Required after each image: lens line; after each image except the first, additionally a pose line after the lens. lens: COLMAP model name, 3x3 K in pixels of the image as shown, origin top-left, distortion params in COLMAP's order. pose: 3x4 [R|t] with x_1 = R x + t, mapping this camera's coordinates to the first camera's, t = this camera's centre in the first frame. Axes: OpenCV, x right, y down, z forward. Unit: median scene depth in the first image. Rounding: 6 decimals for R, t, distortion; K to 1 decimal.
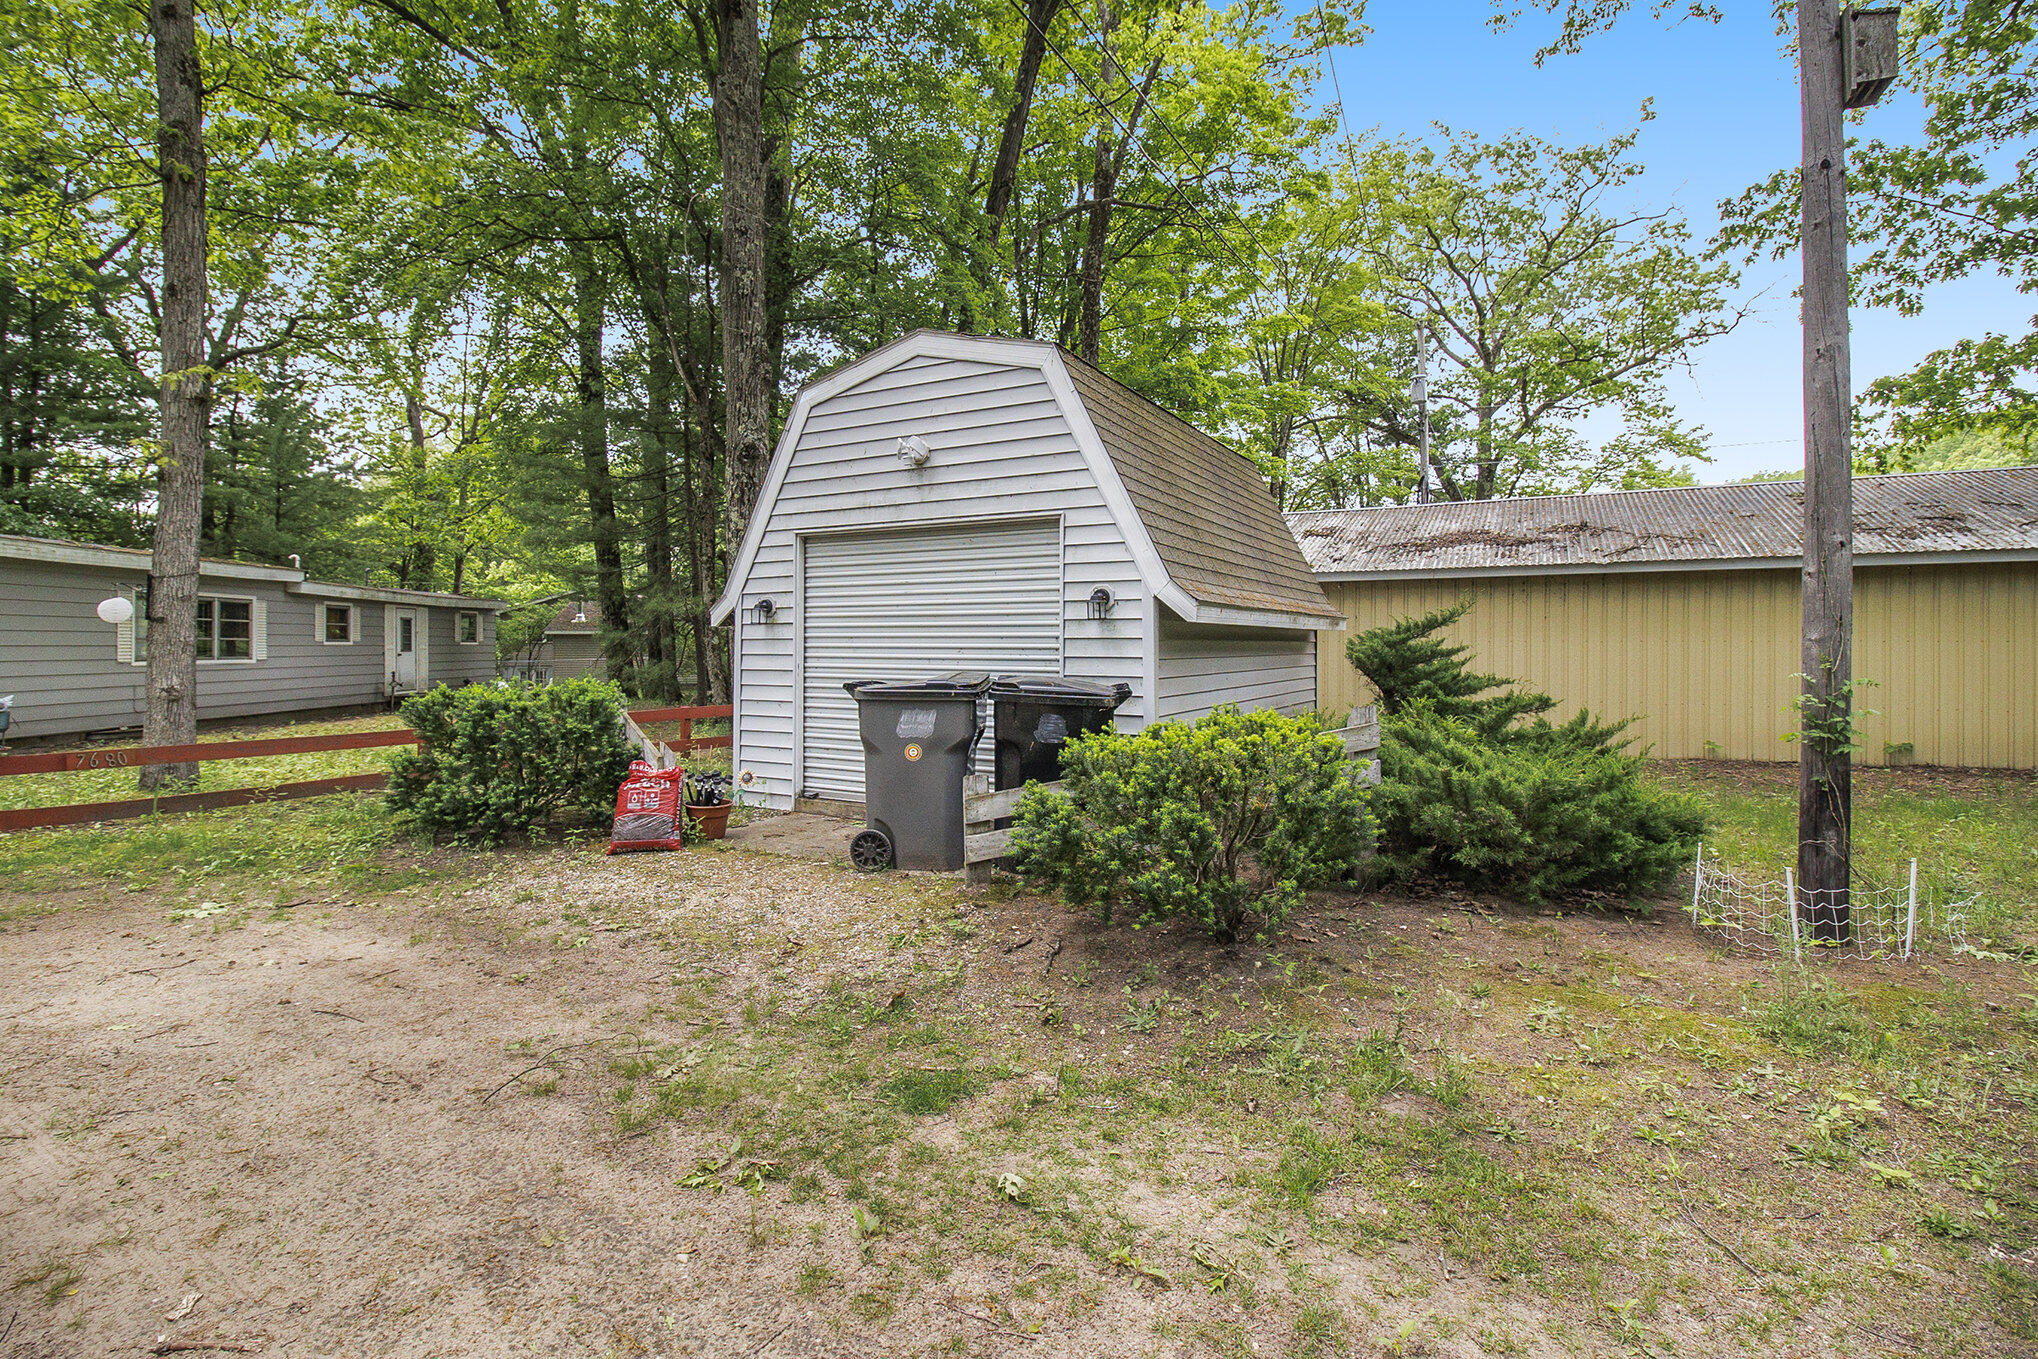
lens RADIAL K [[939.4, 0, 1012.4], [0, 939.4, 652.6], [0, 0, 1]] dist [-0.001516, -0.013249]
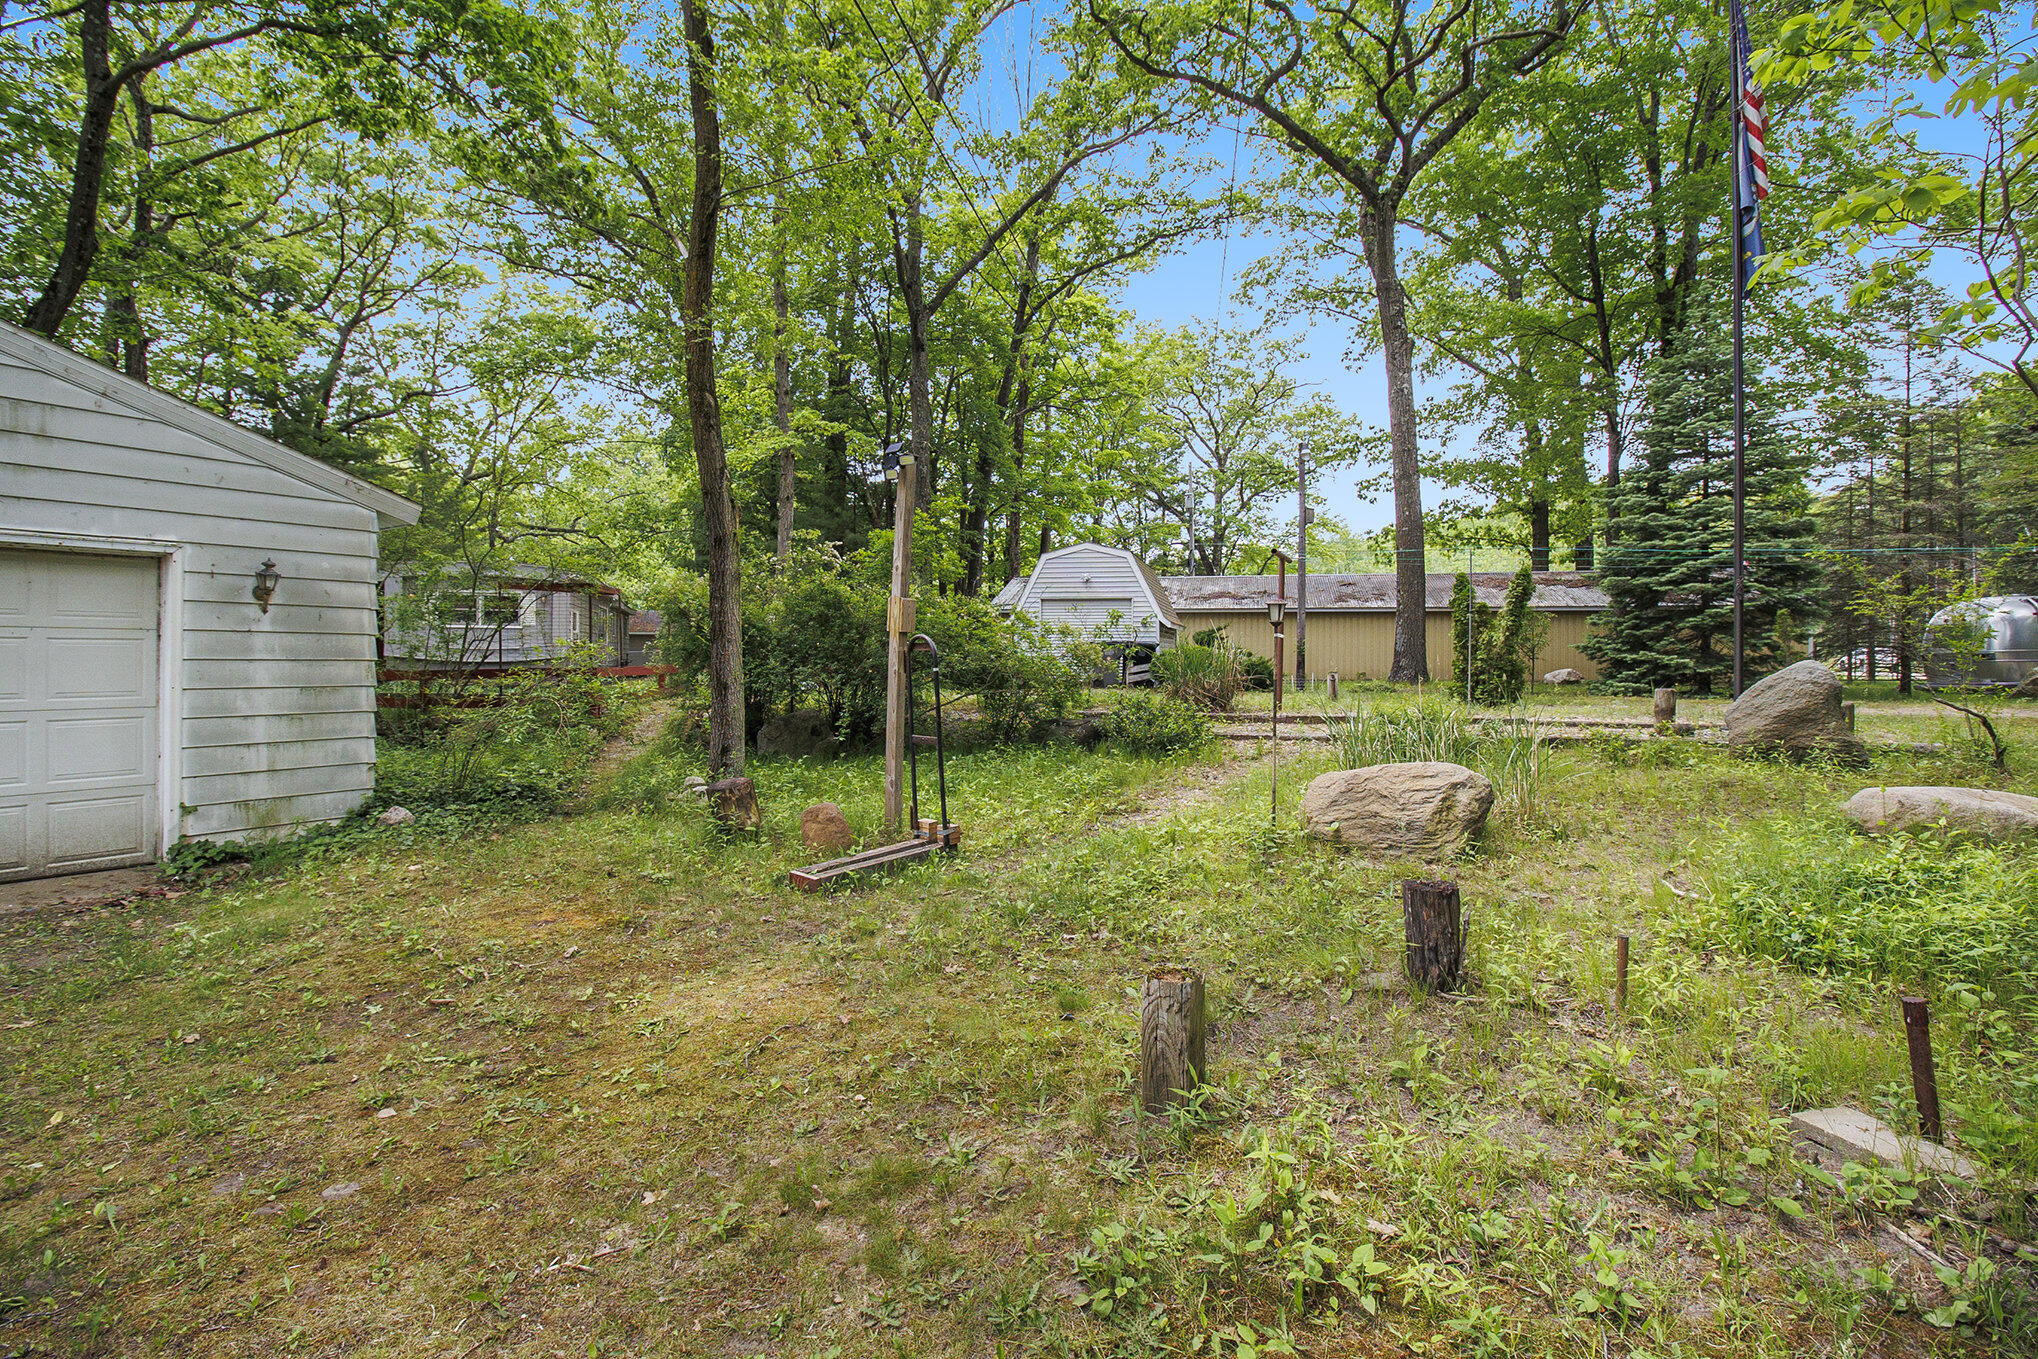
lens RADIAL K [[939.4, 0, 1012.4], [0, 939.4, 652.6], [0, 0, 1]] dist [-0.001516, -0.013249]
pose [[0.965483, 0.005248, 0.260414, -0.679554], [-0.003092, 0.999957, -0.008687, 0.050565], [-0.260449, 0.007582, 0.965458, -1.216747]]
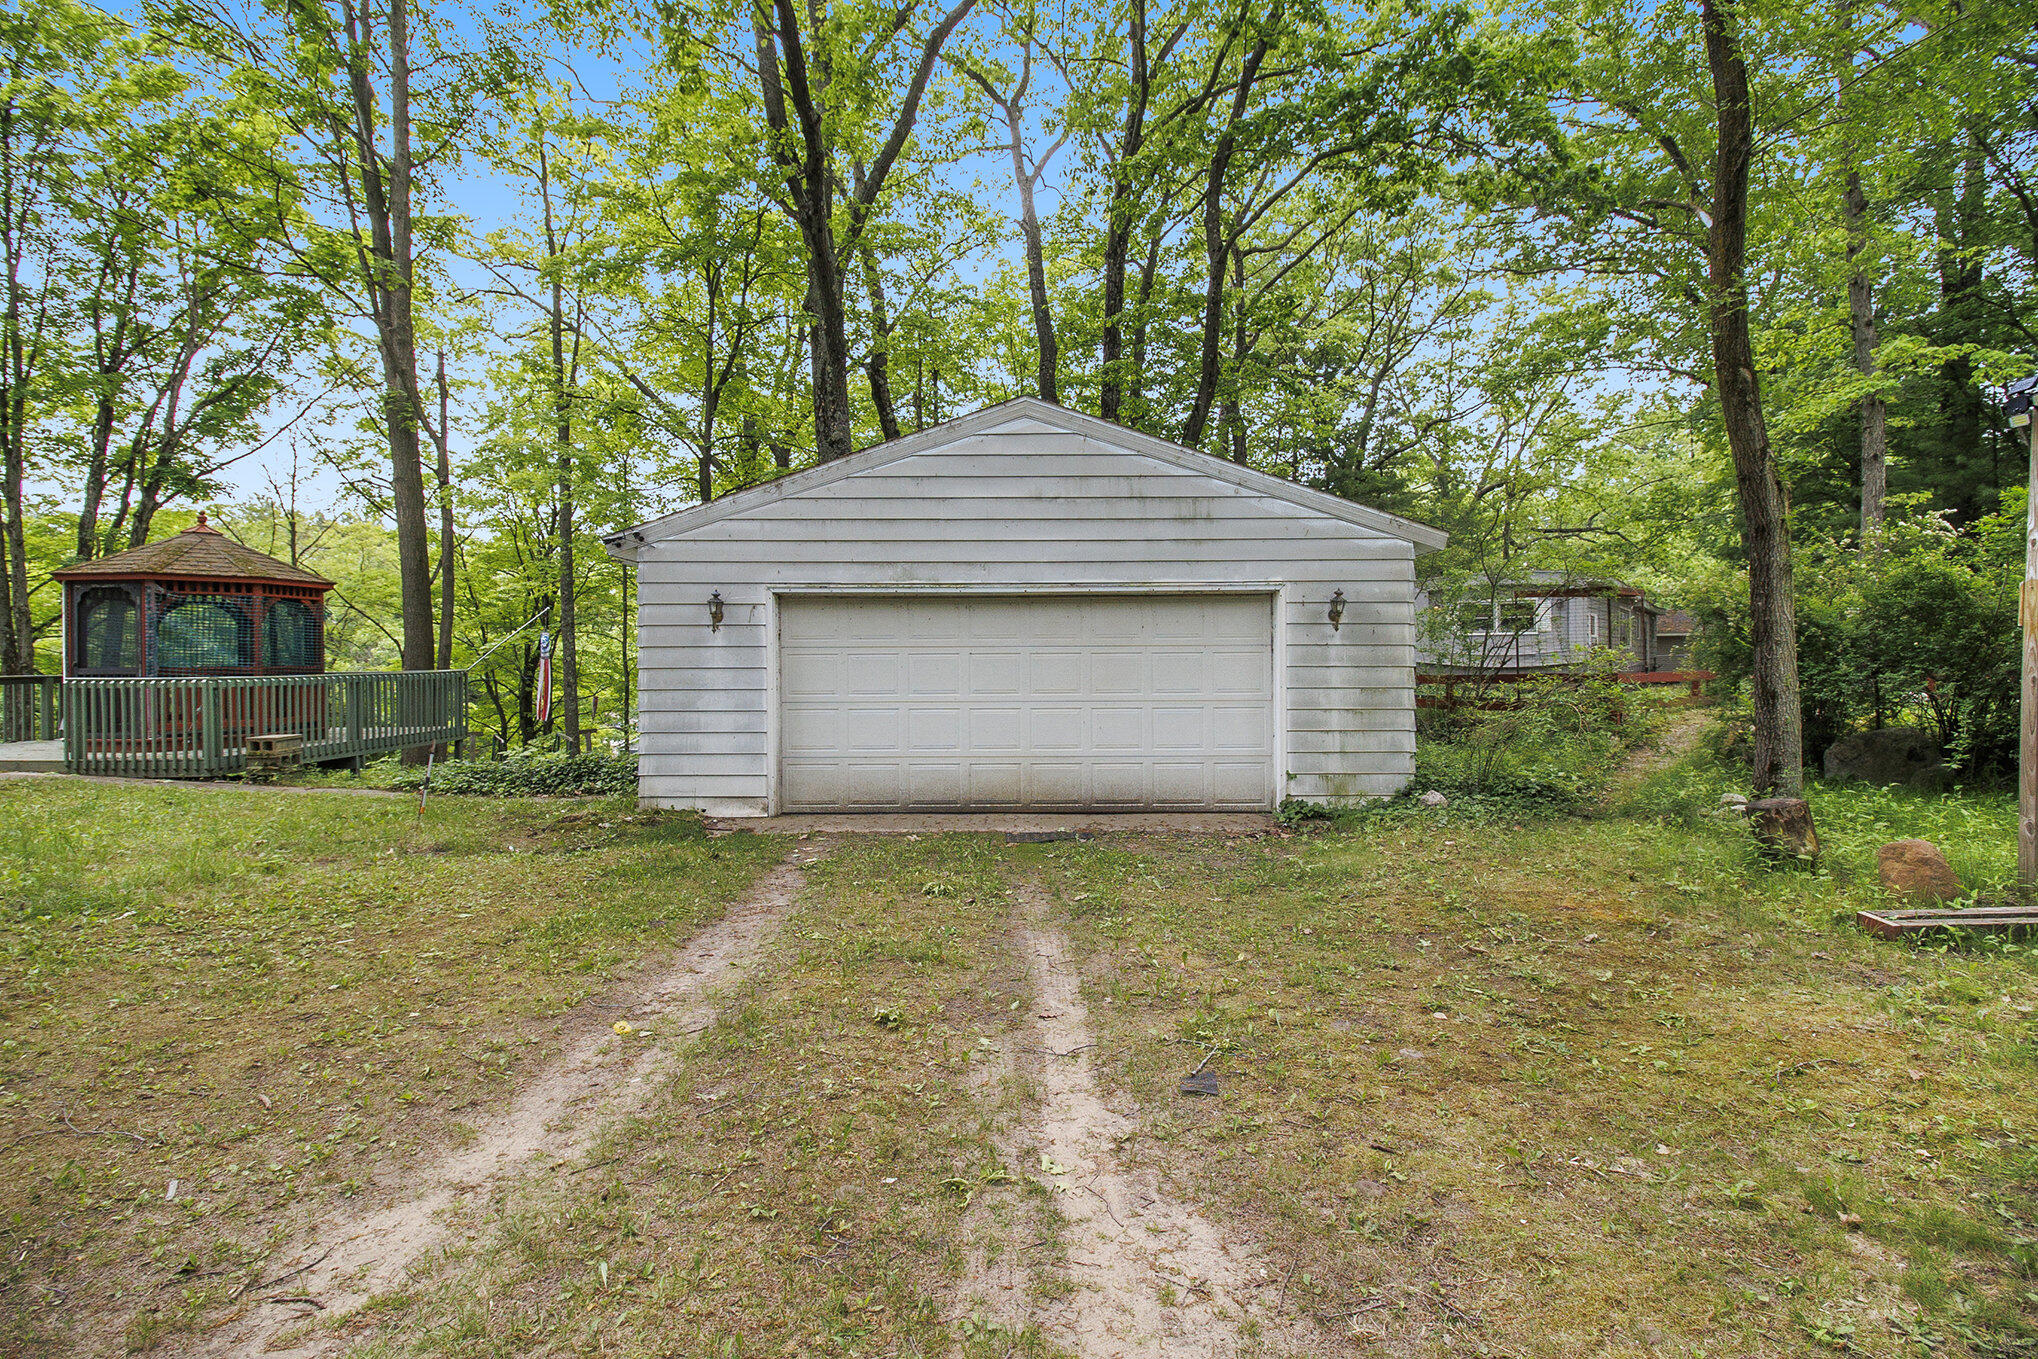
lens RADIAL K [[939.4, 0, 1012.4], [0, 939.4, 652.6], [0, 0, 1]] dist [-0.001516, -0.013249]
pose [[0.746180, -0.009860, -0.665671, -0.669024], [0.001353, 0.999911, -0.013294, 0.049993], [0.665743, 0.009019, 0.746127, -1.270768]]
